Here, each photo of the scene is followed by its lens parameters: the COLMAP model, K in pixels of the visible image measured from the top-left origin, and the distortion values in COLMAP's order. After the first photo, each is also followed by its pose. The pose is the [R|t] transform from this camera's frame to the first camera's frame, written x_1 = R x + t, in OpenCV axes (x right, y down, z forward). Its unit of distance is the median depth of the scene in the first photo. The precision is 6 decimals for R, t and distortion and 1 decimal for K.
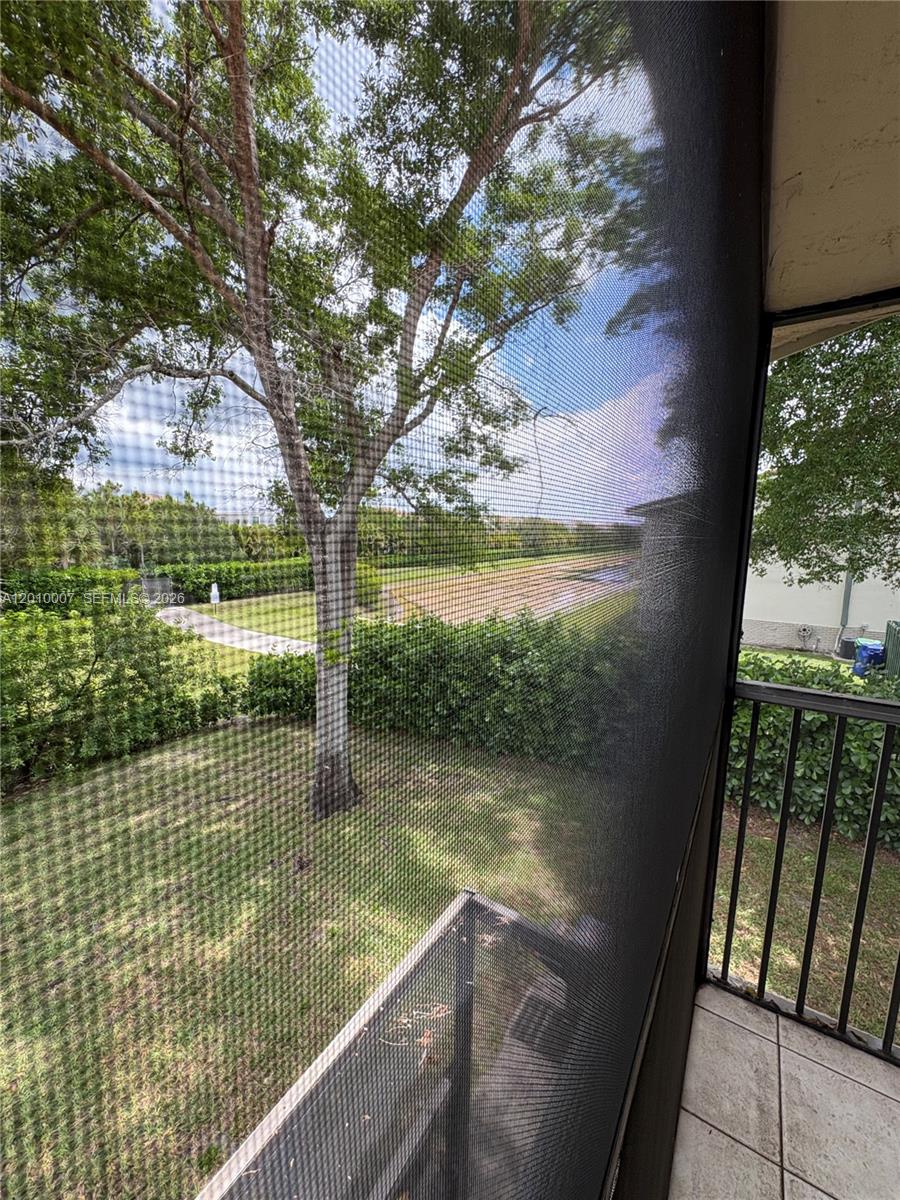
lens RADIAL K [[480.2, 0, 452.7], [0, 480.2, 603.5], [0, 0, 1]] dist [-0.000117, 0.000467]
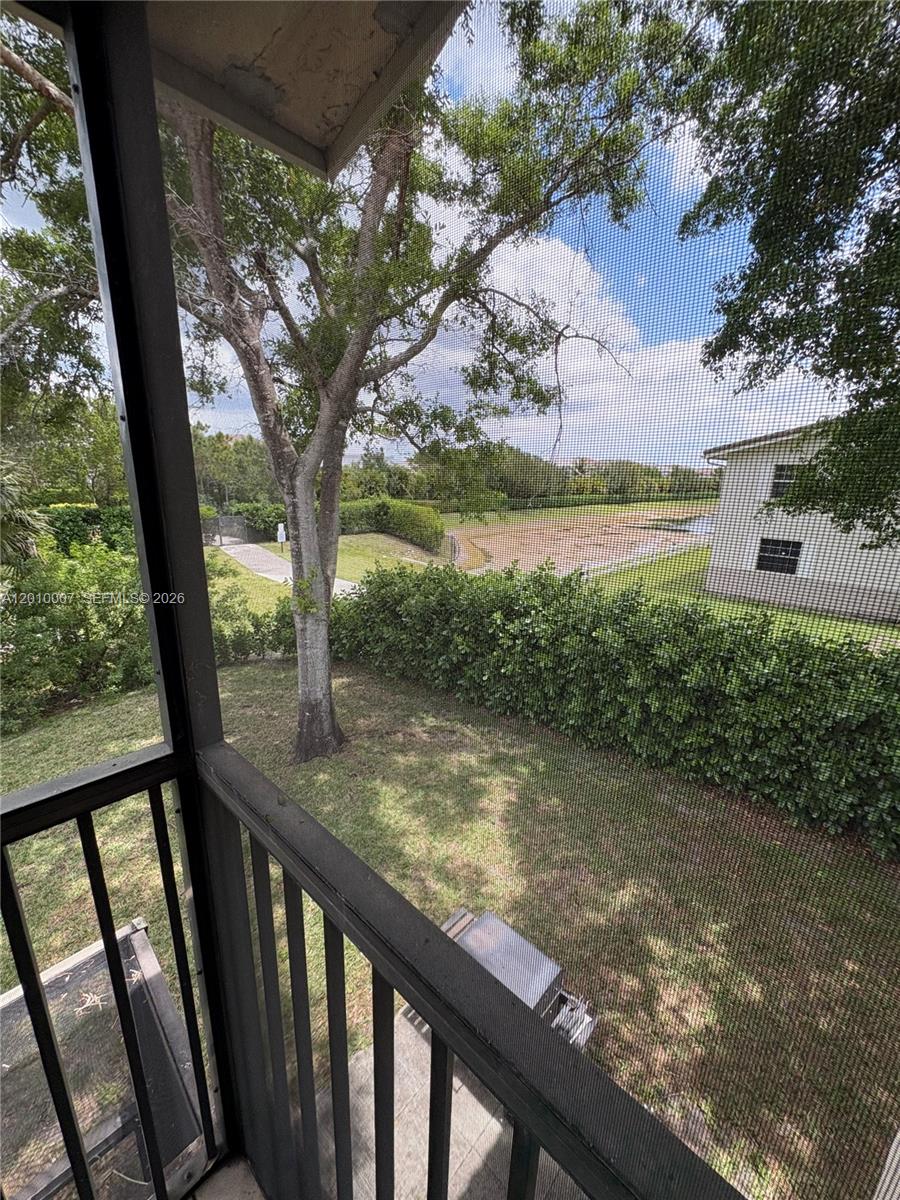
lens RADIAL K [[480.2, 0, 449.2], [0, 480.2, 603.2], [0, 0, 1]] dist [-0.000117, 0.000467]
pose [[0.984528, 0.056907, -0.165730, 0.153032], [-0.037781, 0.992489, 0.116355, -0.012959], [0.171107, -0.108293, 0.979283, 0.080712]]
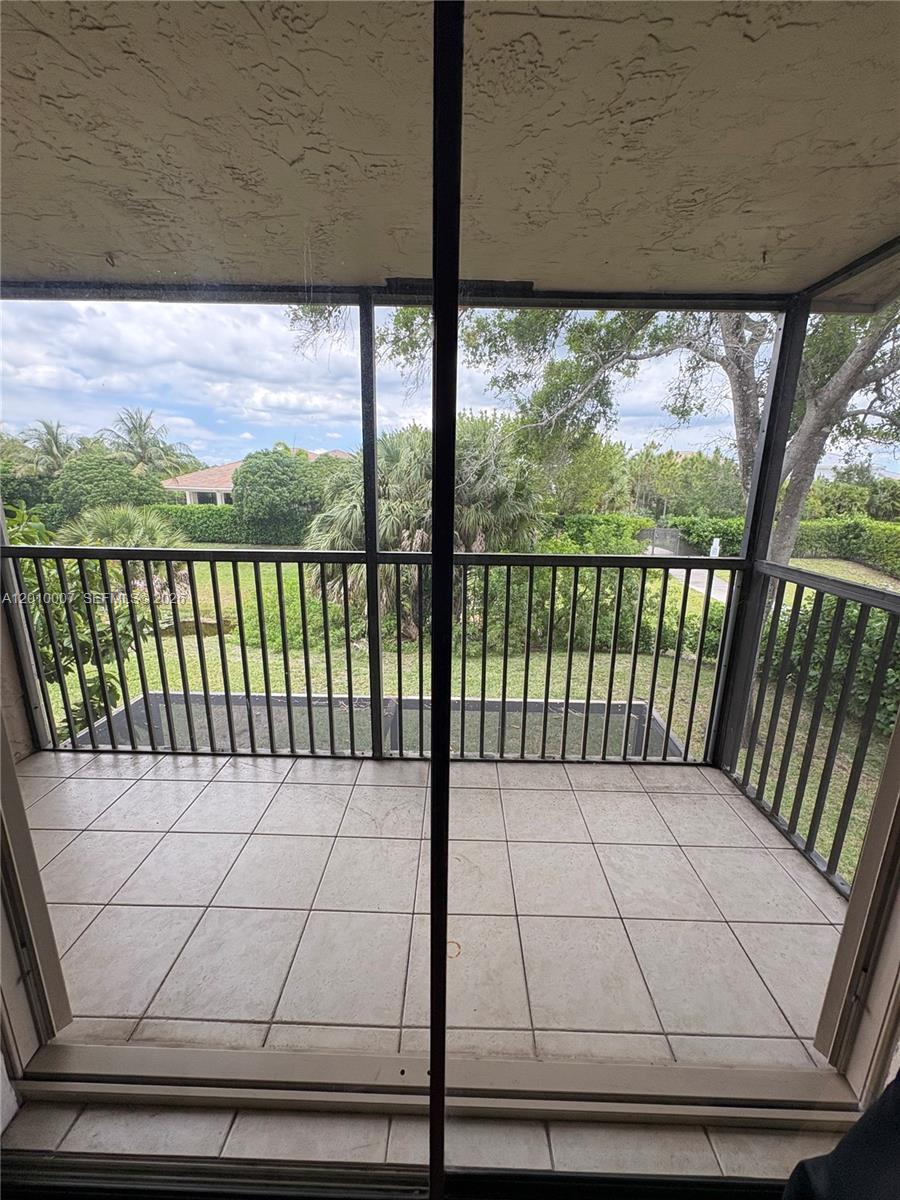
lens RADIAL K [[480.2, 0, 449.3], [0, 480.2, 597.5], [0, 0, 1]] dist [-0.000117, 0.000467]
pose [[0.534431, 0.194265, -0.822584, 0.209053], [-0.132313, 0.980458, 0.145586, 0.032527], [0.834792, 0.031033, 0.549691, -0.098371]]
